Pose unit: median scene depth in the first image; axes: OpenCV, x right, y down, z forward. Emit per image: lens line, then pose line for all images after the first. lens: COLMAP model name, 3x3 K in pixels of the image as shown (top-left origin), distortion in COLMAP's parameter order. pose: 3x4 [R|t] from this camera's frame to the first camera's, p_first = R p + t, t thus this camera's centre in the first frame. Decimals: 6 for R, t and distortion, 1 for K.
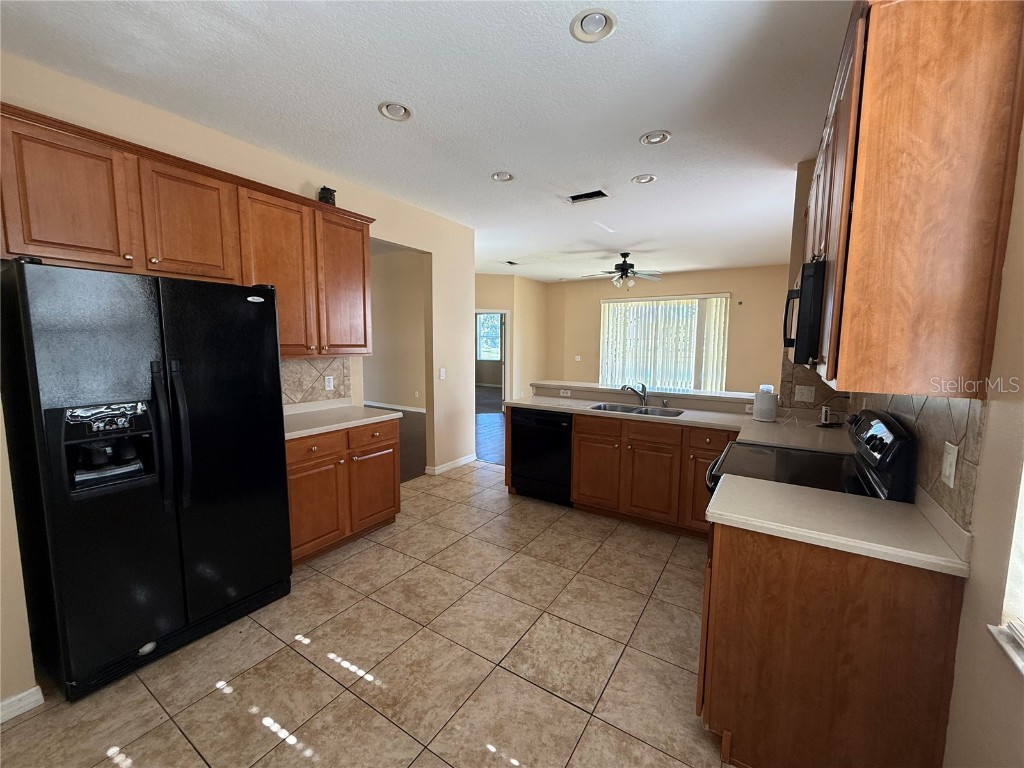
lens RADIAL K [[411.0, 0, 512.7], [0, 411.0, 382.9], [0, 0, 1]] dist [-0.004139, -0.000380]
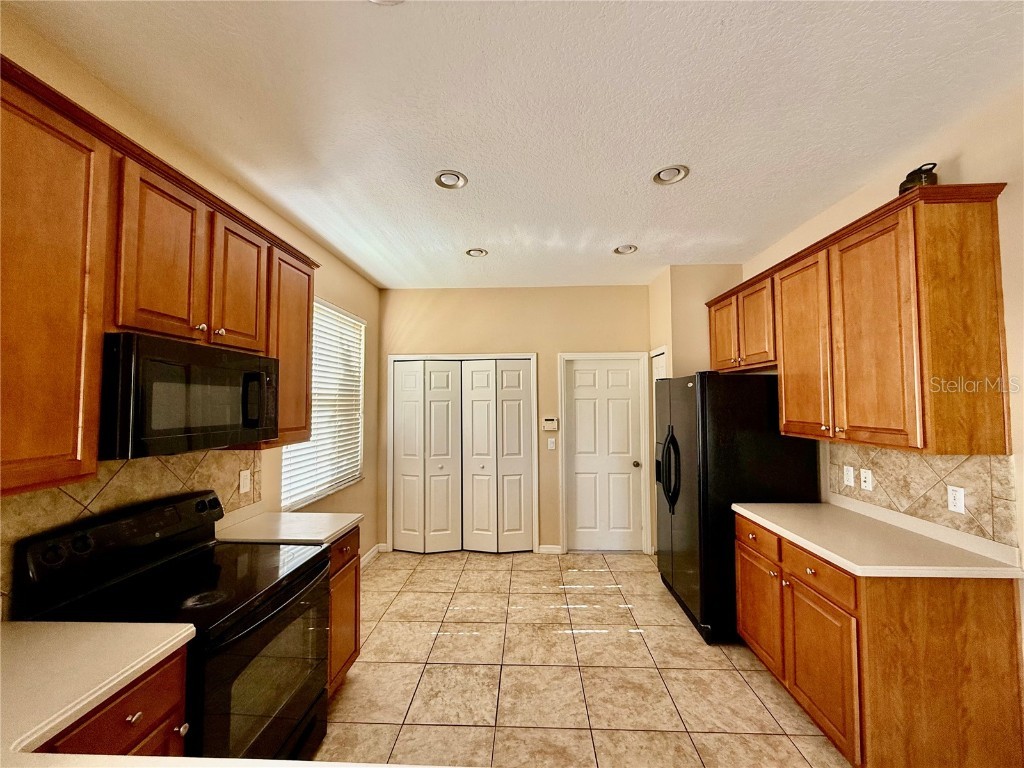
lens RADIAL K [[411.0, 0, 512.4], [0, 411.0, 386.3], [0, 0, 1]] dist [-0.004139, -0.000380]
pose [[-0.866826, -0.022279, -0.498113, 0.528291], [-0.050667, 0.997766, 0.043545, -0.223574], [0.496030, 0.062984, -0.866018, 1.830459]]
